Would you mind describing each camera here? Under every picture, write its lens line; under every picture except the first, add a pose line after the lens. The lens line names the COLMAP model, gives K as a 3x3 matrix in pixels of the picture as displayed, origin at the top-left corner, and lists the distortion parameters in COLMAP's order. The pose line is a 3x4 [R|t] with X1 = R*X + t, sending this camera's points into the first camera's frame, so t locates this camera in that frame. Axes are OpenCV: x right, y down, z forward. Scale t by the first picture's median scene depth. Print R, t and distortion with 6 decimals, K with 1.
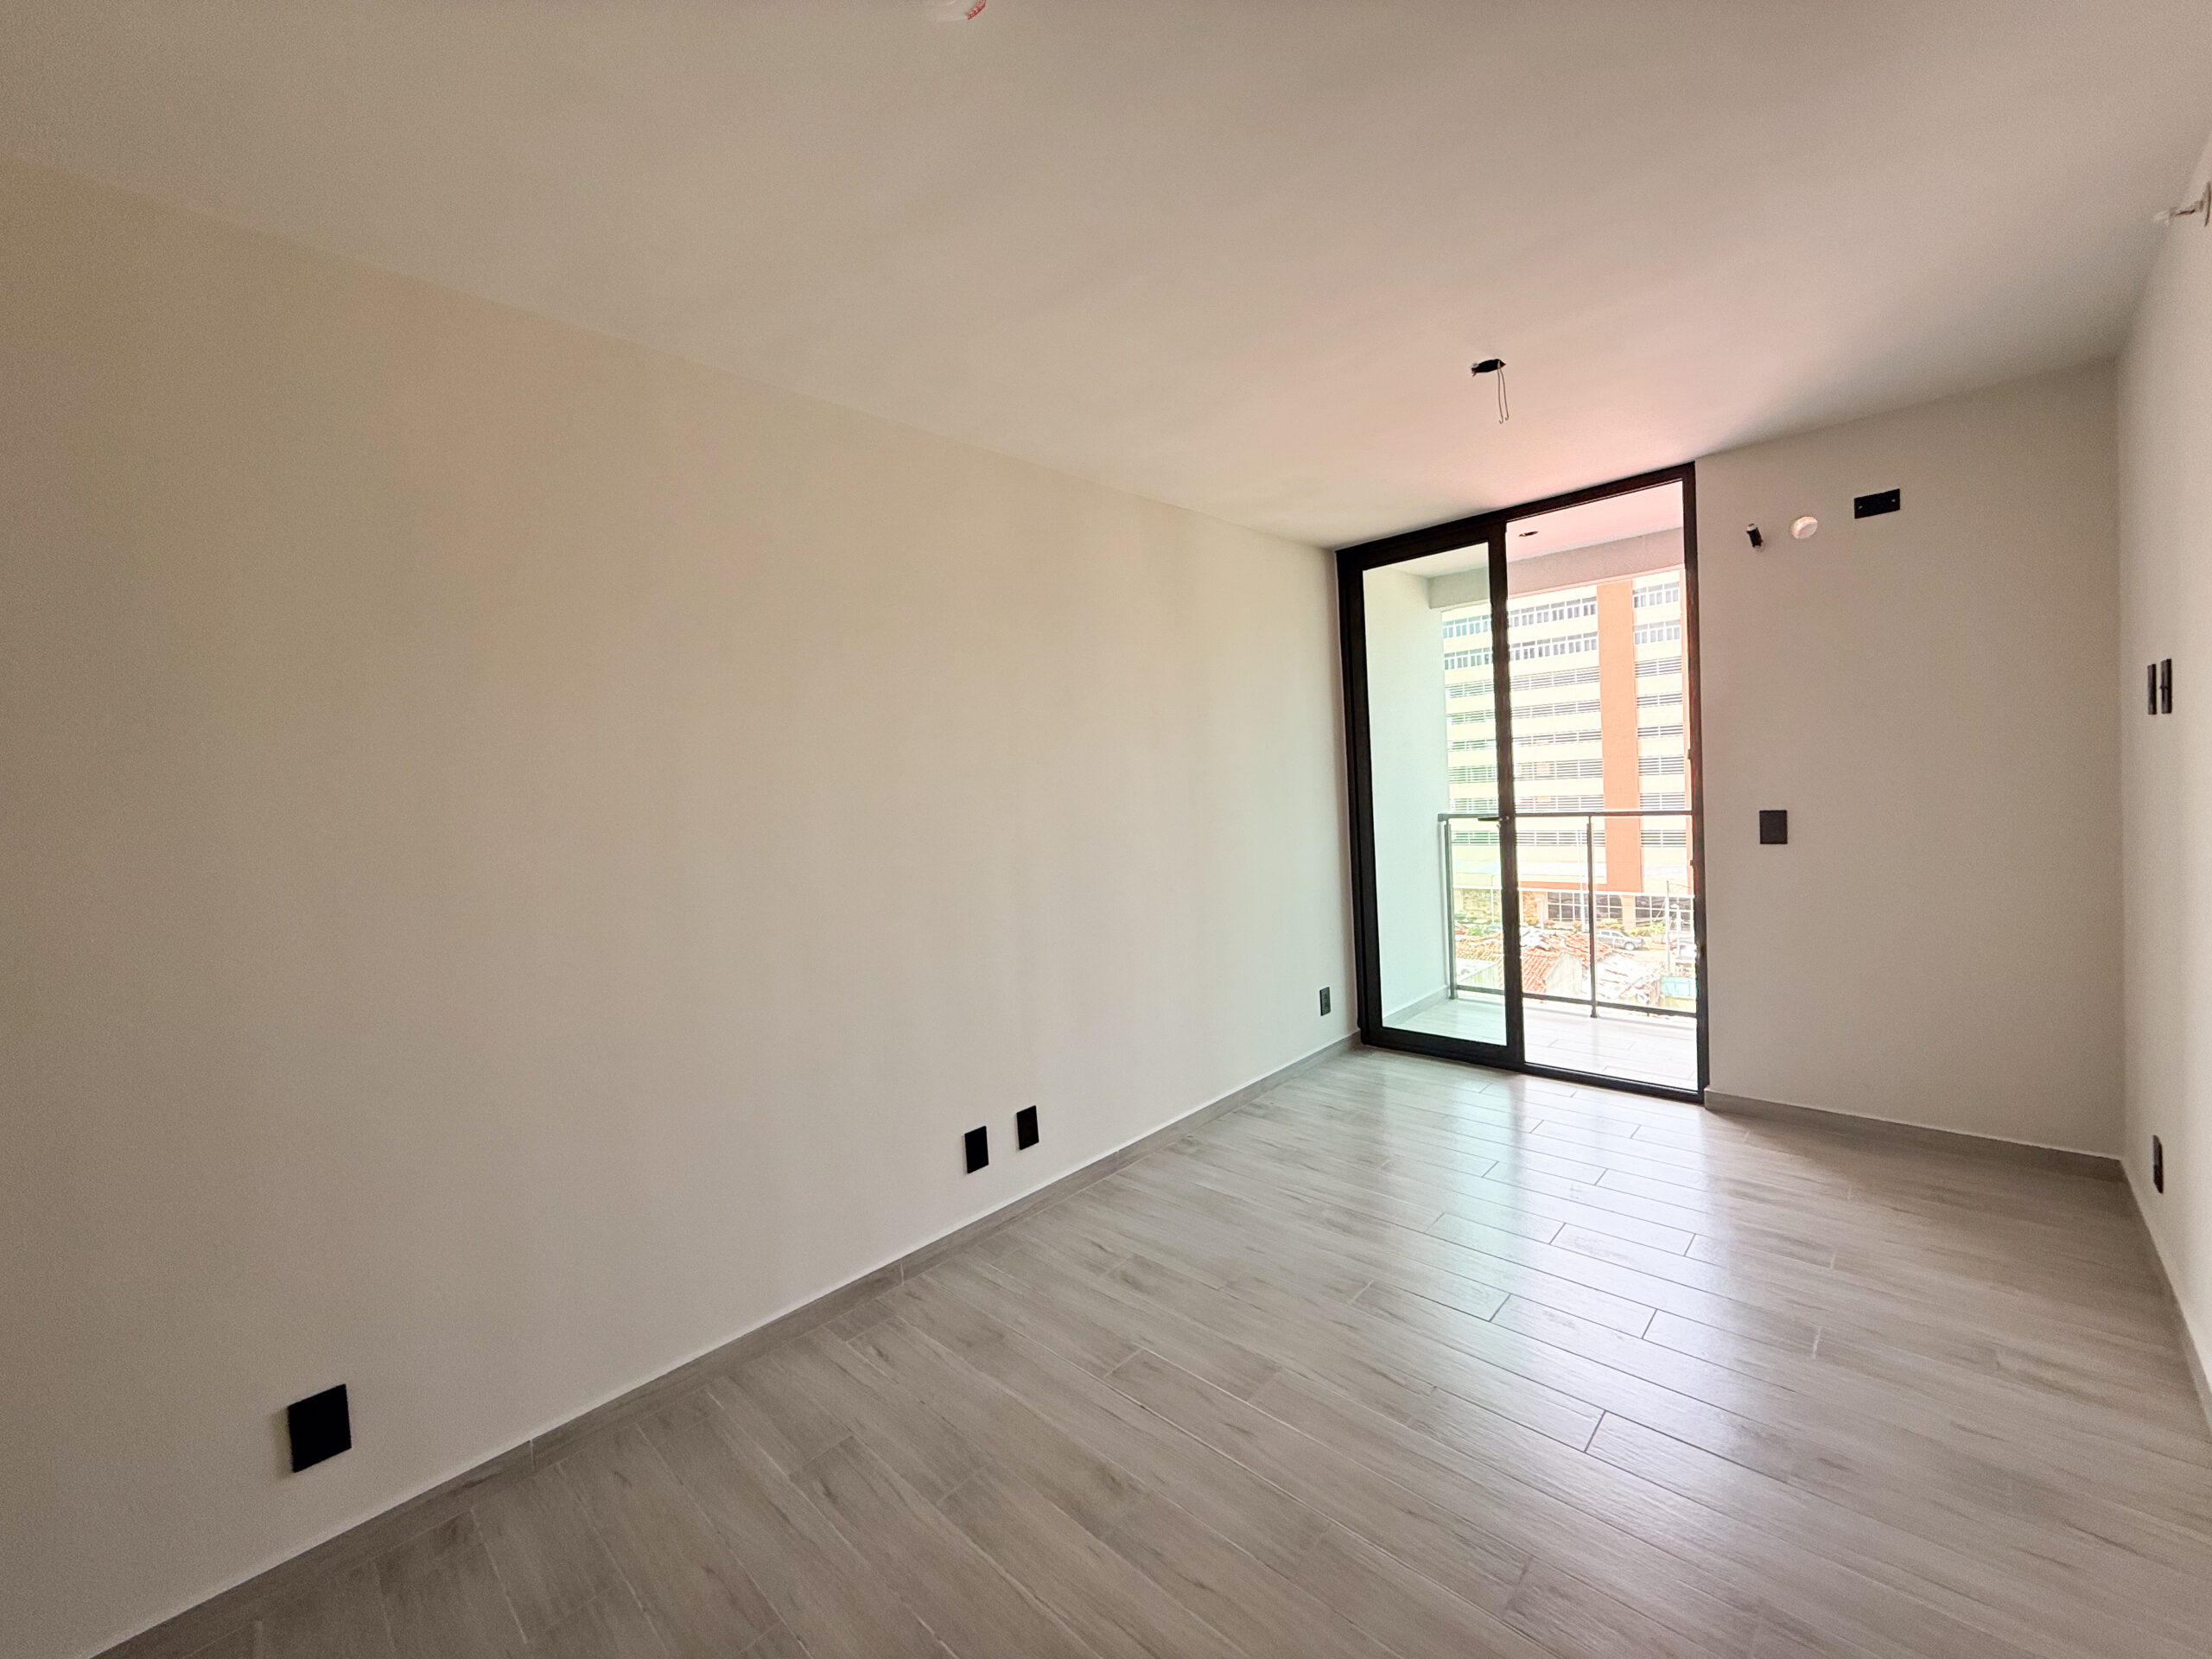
lens RADIAL K [[876.0, 0, 1103.0], [0, 876.0, 826.2], [0, 0, 1]] dist [0.000092, -0.000158]
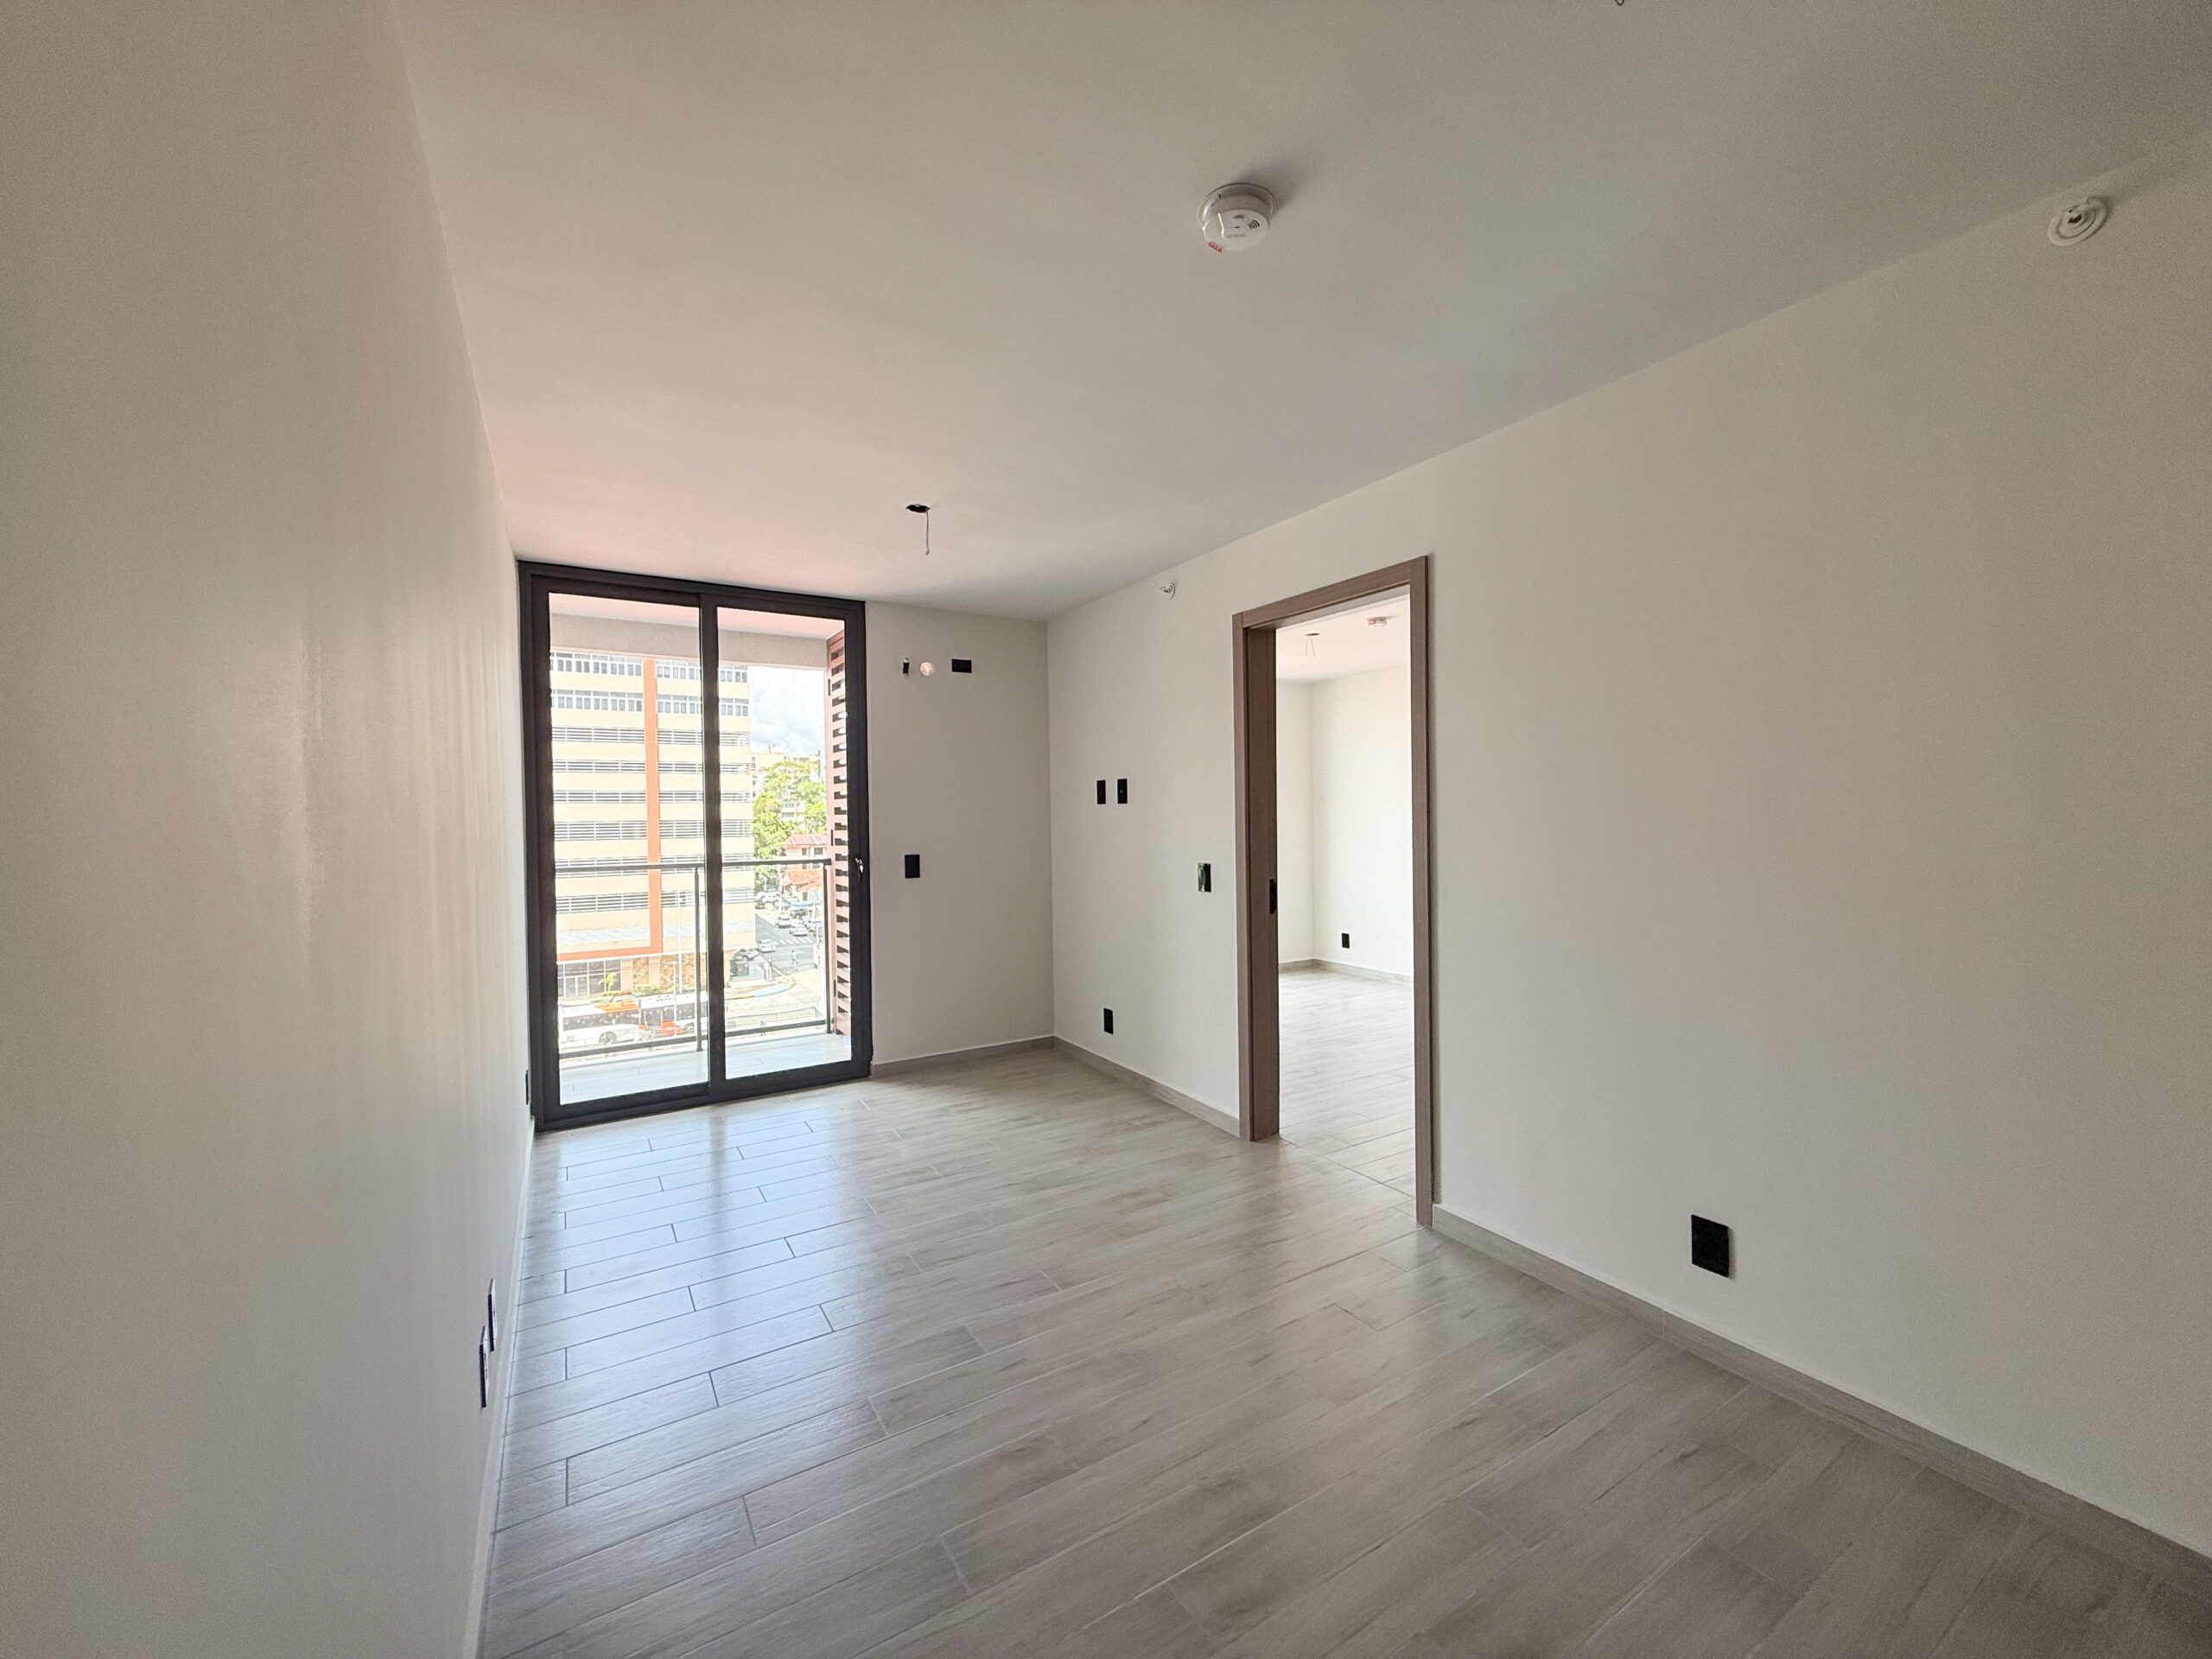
lens RADIAL K [[876.0, 0, 1103.0], [0, 876.0, 826.2], [0, 0, 1]] dist [0.000092, -0.000158]
pose [[0.252948, 0.039687, 0.966666, -0.589309], [0.042467, 0.997740, -0.052075, 0.024842], [-0.966547, 0.054223, 0.250691, 0.338397]]
